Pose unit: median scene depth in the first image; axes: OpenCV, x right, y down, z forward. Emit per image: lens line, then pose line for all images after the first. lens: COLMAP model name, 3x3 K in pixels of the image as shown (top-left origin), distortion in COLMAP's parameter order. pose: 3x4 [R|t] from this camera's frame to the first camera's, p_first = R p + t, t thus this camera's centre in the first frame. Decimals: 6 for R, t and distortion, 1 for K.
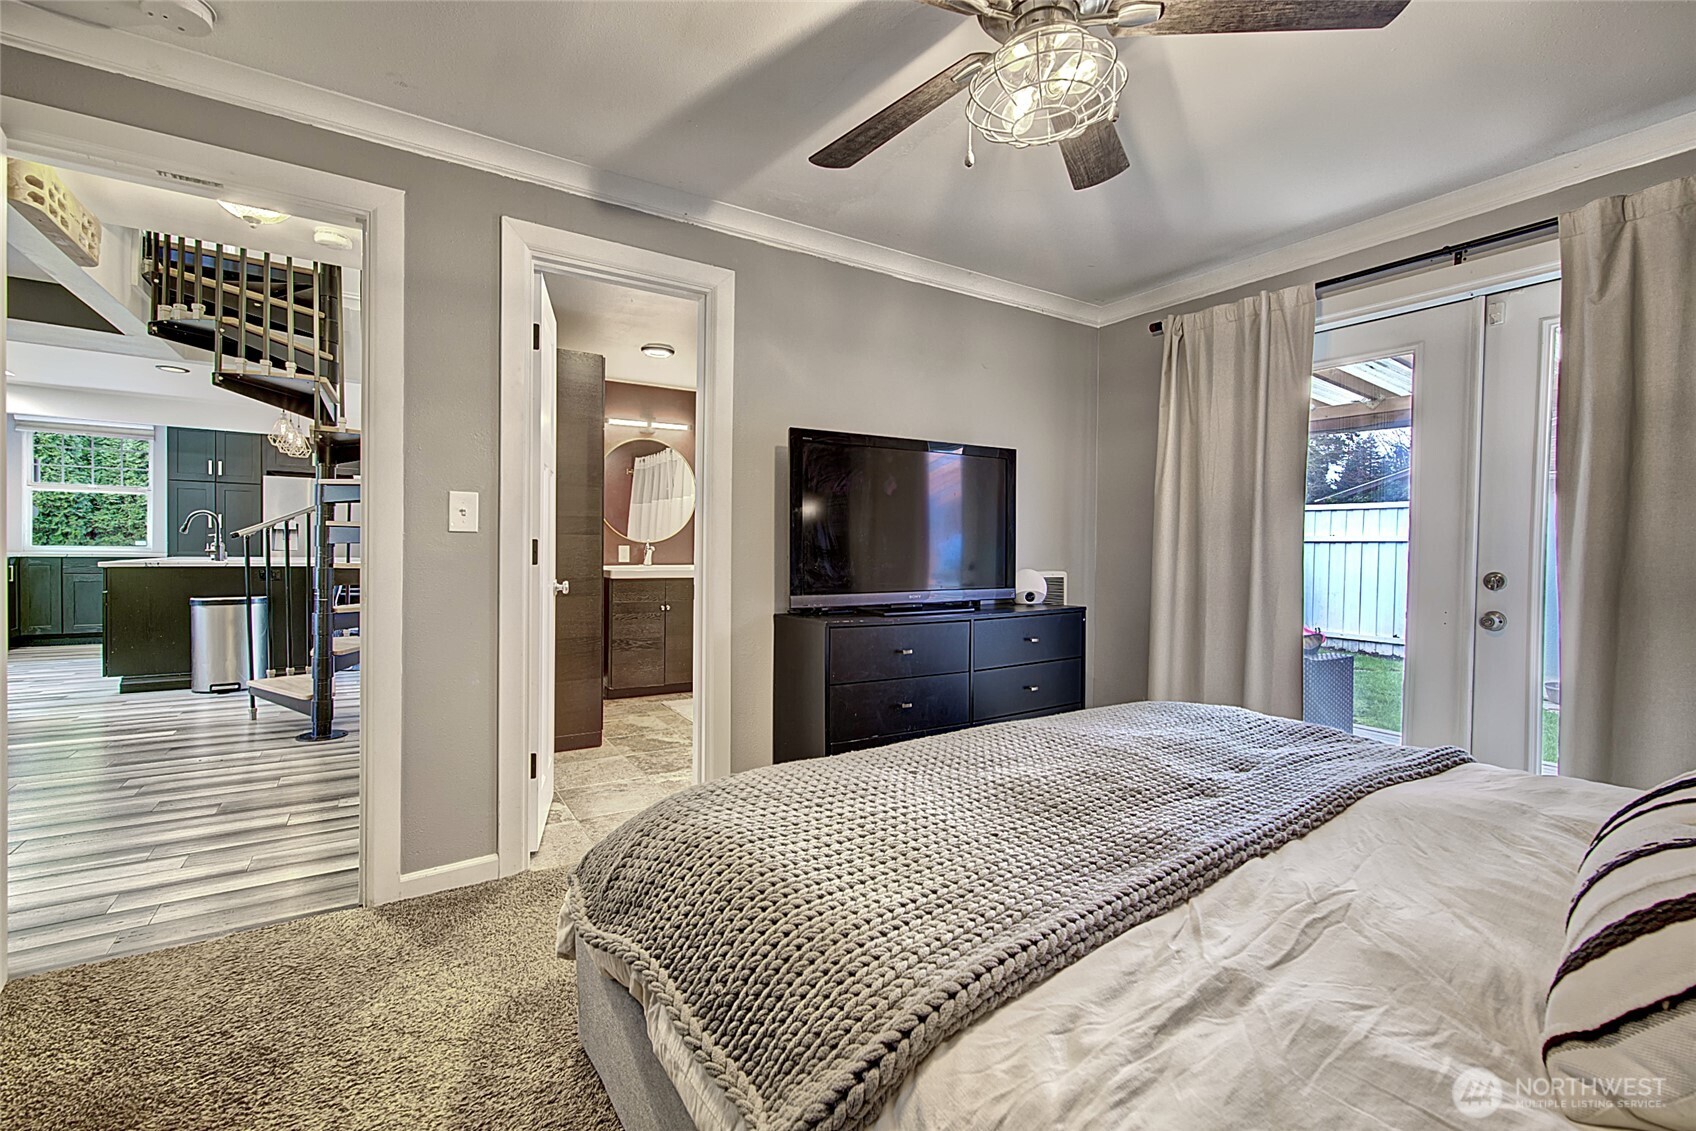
lens RADIAL K [[730.7, 0, 842.1], [0, 730.7, 553.3], [0, 0, 1]] dist [0.000596, 0.002681]
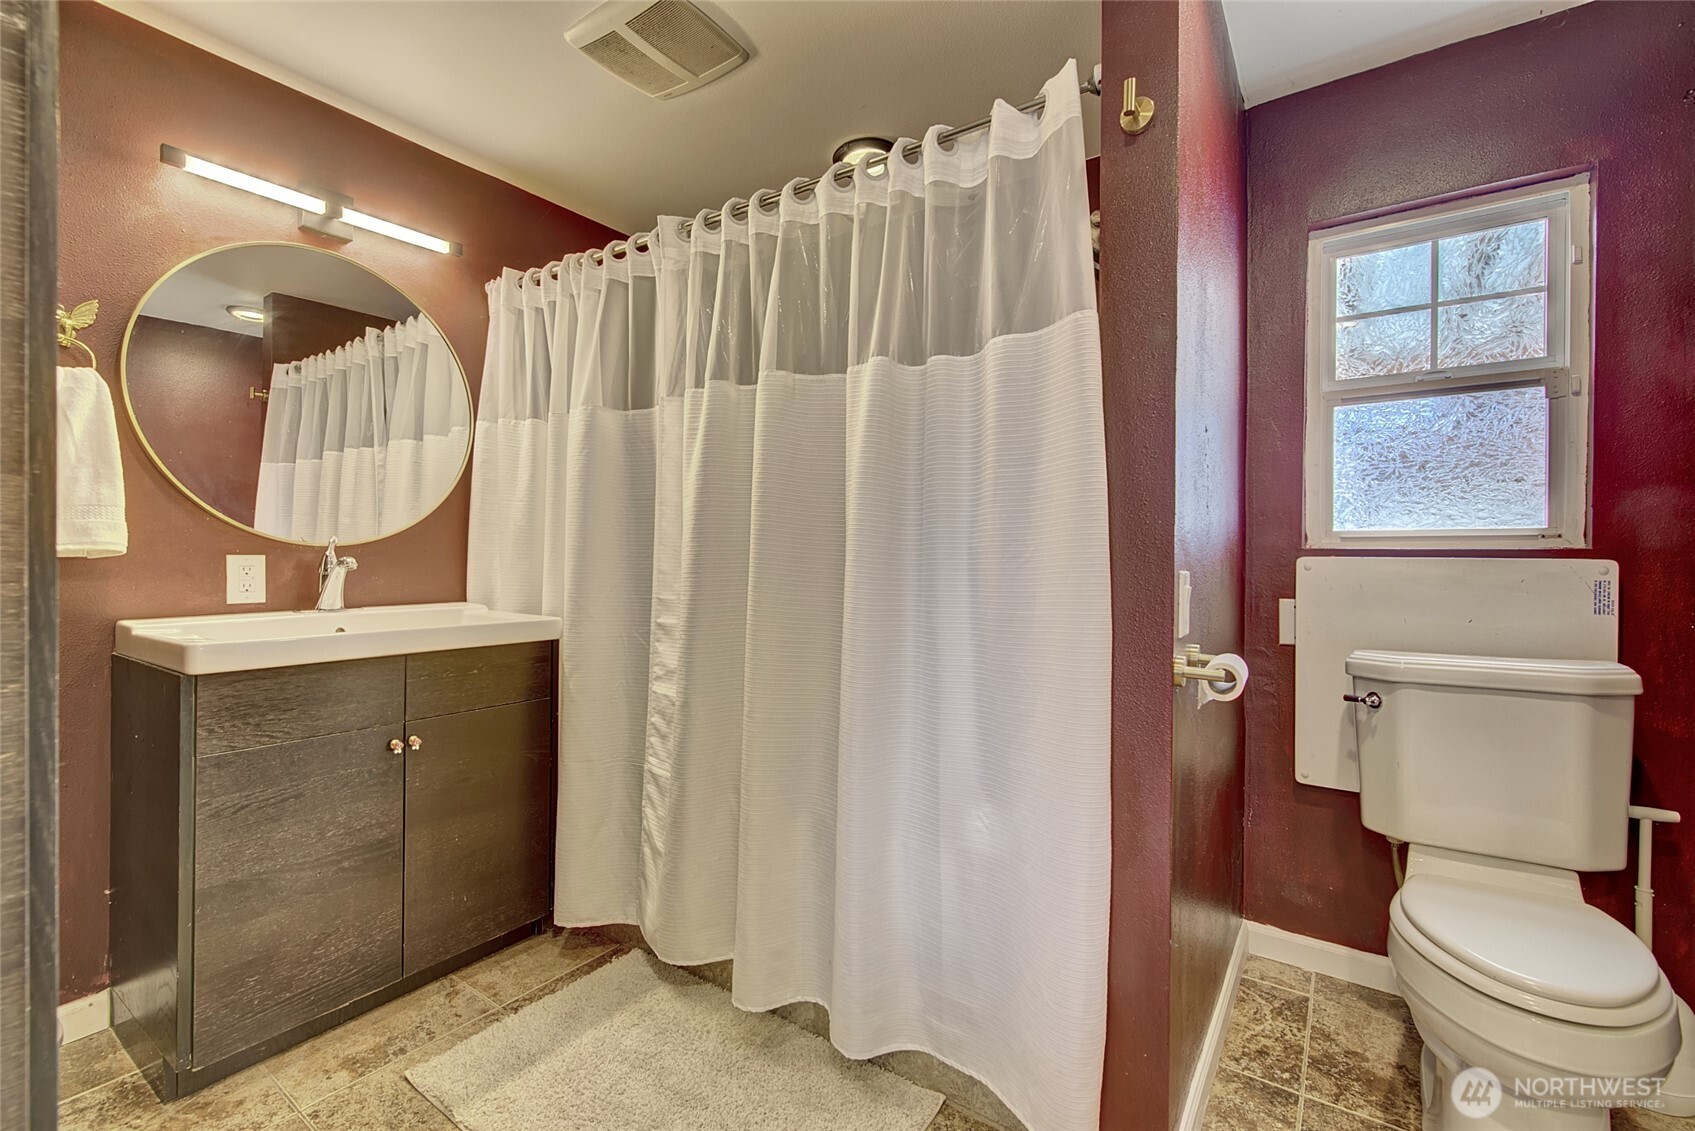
lens RADIAL K [[730.3, 0, 850.6], [0, 730.3, 563.7], [0, 0, 1]] dist [0.000596, 0.002681]
pose [[0.920004, -0.004580, 0.391882, -0.174264], [0.007811, 0.999947, -0.006652, -0.001709], [-0.391831, 0.009181, 0.919991, 0.582058]]
